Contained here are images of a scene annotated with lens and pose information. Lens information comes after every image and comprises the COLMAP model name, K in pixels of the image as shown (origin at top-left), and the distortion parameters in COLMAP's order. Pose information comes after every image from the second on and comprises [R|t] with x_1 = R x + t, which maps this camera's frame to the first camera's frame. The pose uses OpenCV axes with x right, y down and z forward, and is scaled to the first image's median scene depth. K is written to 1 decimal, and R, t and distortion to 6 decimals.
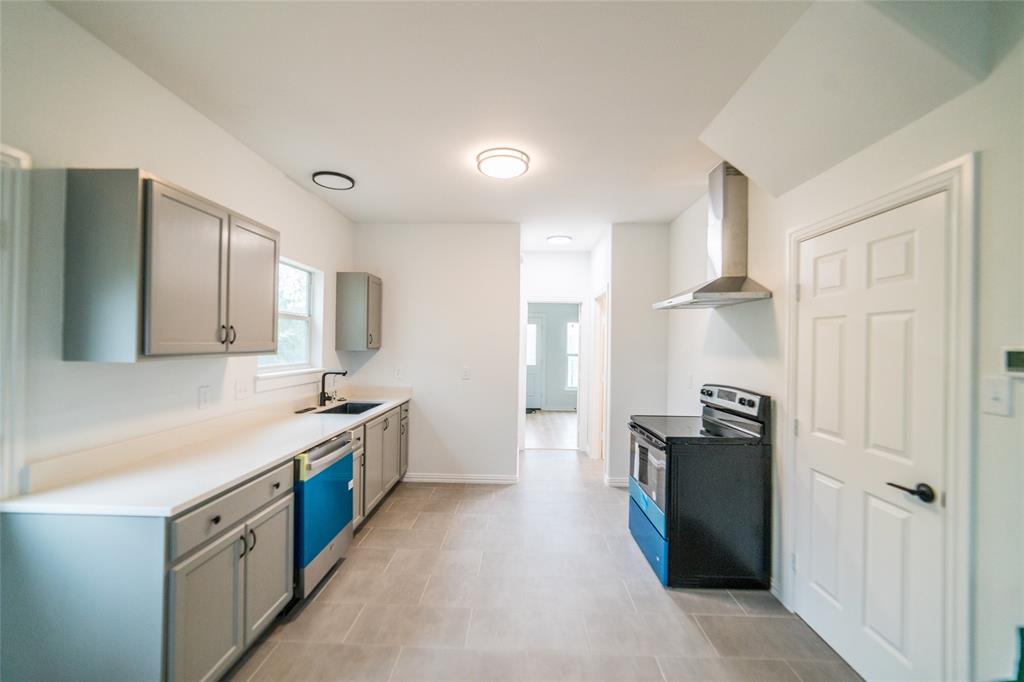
lens RADIAL K [[401.1, 0, 509.1], [0, 401.1, 343.1], [0, 0, 1]] dist [-0.005698, 0.000349]
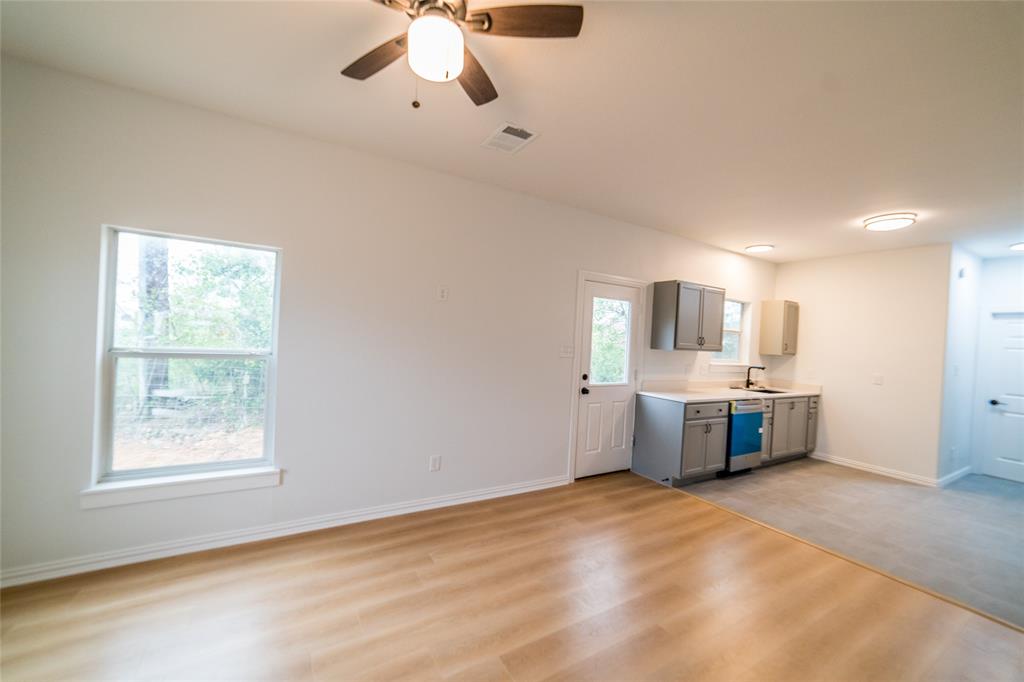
lens RADIAL K [[401.1, 0, 509.1], [0, 401.1, 343.1], [0, 0, 1]] dist [-0.005698, 0.000349]
pose [[0.541906, 0.024850, -0.840071, 0.464454], [-0.043547, 0.999050, 0.001462, 0.025997], [0.839310, 0.035791, 0.542474, -0.872881]]
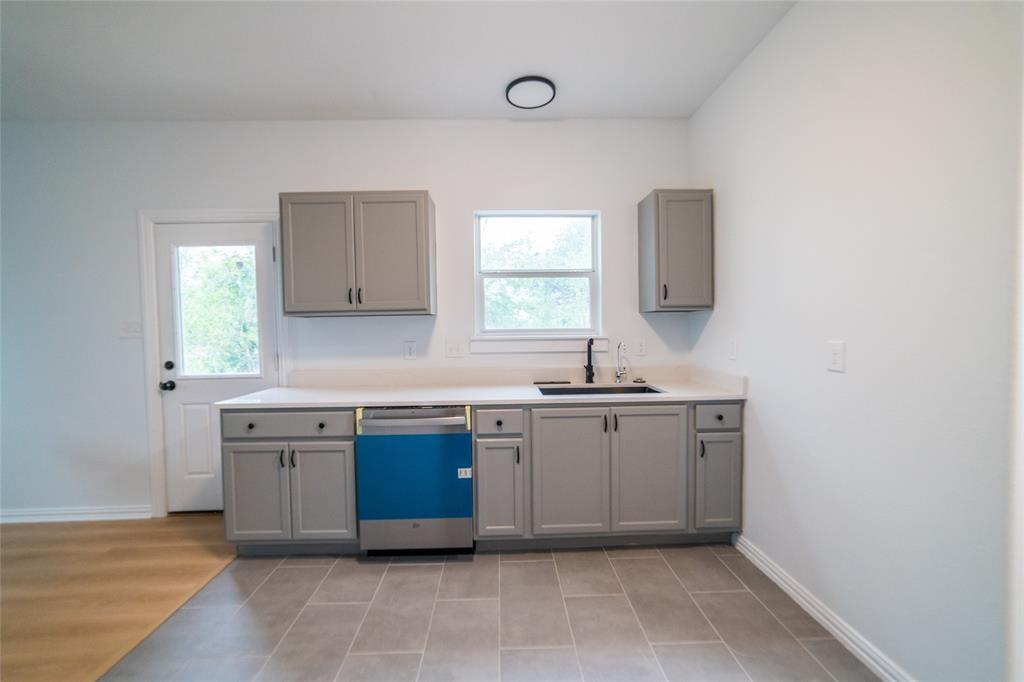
lens RADIAL K [[401.1, 0, 509.1], [0, 401.1, 343.1], [0, 0, 1]] dist [-0.005698, 0.000349]
pose [[0.055600, 0.025345, -0.998131, 0.420099], [0.017014, 0.999509, 0.026327, 0.076272], [0.998308, -0.018446, 0.055141, 1.086530]]
